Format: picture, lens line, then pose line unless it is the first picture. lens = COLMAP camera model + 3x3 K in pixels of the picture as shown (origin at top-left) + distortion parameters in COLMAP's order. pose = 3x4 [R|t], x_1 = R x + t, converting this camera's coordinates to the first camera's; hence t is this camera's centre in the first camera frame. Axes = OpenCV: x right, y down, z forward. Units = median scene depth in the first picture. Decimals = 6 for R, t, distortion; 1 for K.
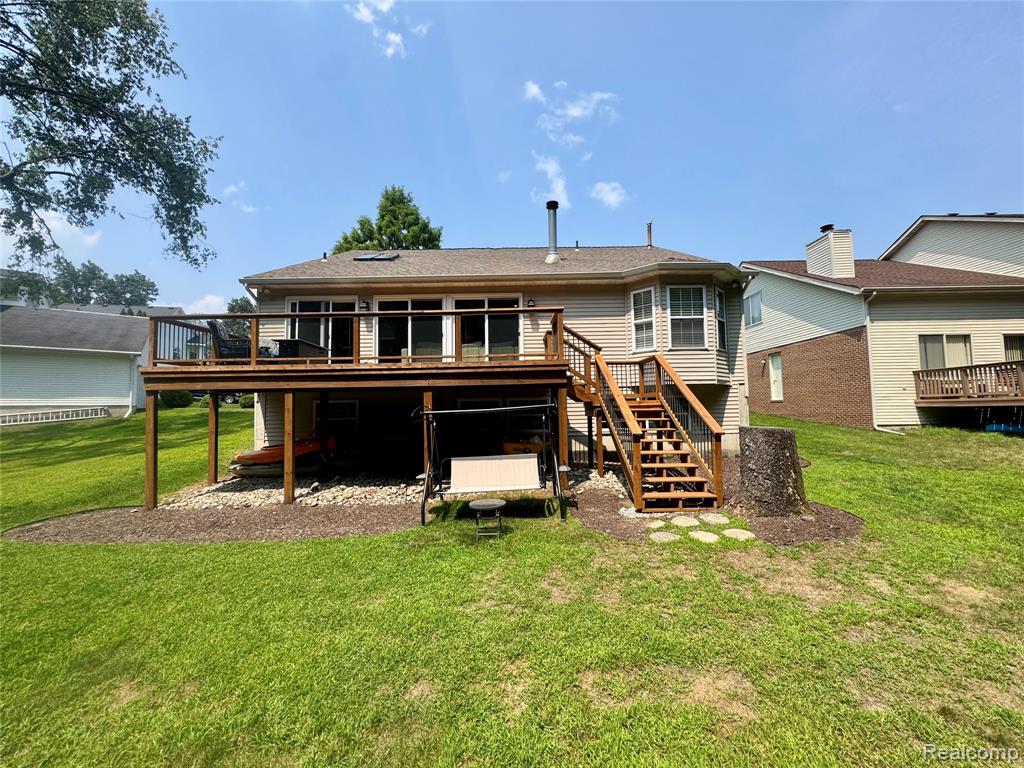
lens RADIAL K [[408.4, 0, 516.7], [0, 408.4, 385.9], [0, 0, 1]] dist [-0.002588, -0.000074]
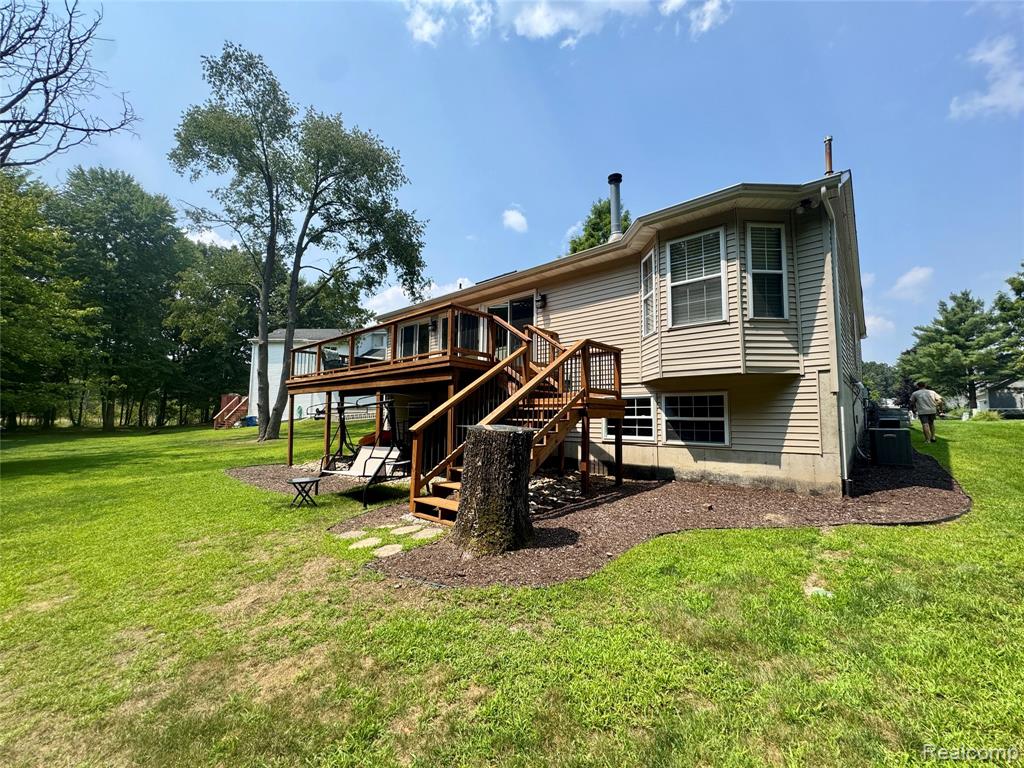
lens RADIAL K [[408.4, 0, 514.7], [0, 408.4, 385.9], [0, 0, 1]] dist [-0.002588, -0.000074]
pose [[0.743269, -0.033204, -0.668168, 0.633974], [0.014530, 0.999333, -0.033497, 0.031318], [0.668835, 0.015189, 0.743256, 0.270567]]
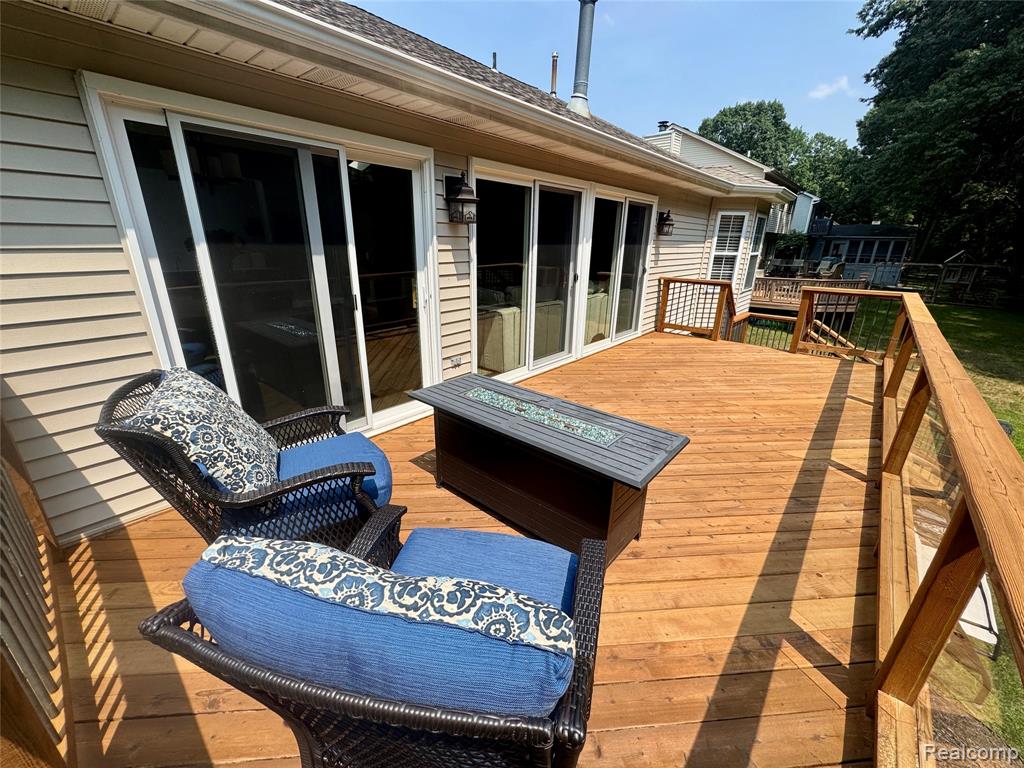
lens RADIAL K [[408.4, 0, 508.0], [0, 408.4, 381.3], [0, 0, 1]] dist [-0.002588, -0.000074]
pose [[0.630223, -0.232996, 0.740629, -0.622644], [-0.070403, 0.932831, 0.353370, -0.177292], [-0.773215, -0.274844, 0.571488, 0.792517]]
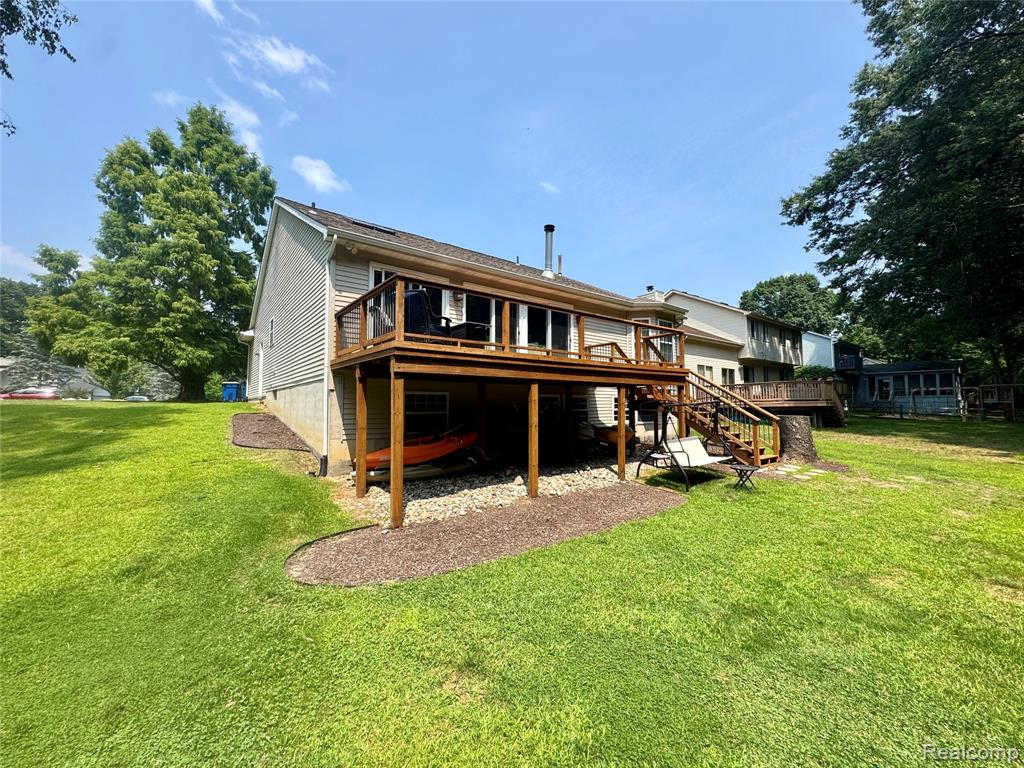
lens RADIAL K [[408.4, 0, 512.8], [0, 408.4, 390.9], [0, 0, 1]] dist [-0.002588, -0.000074]
pose [[0.763550, 0.035465, 0.644774, -0.886298], [-0.044568, 0.999004, -0.002172, 0.028984], [-0.644209, -0.027078, 0.764370, 0.225370]]
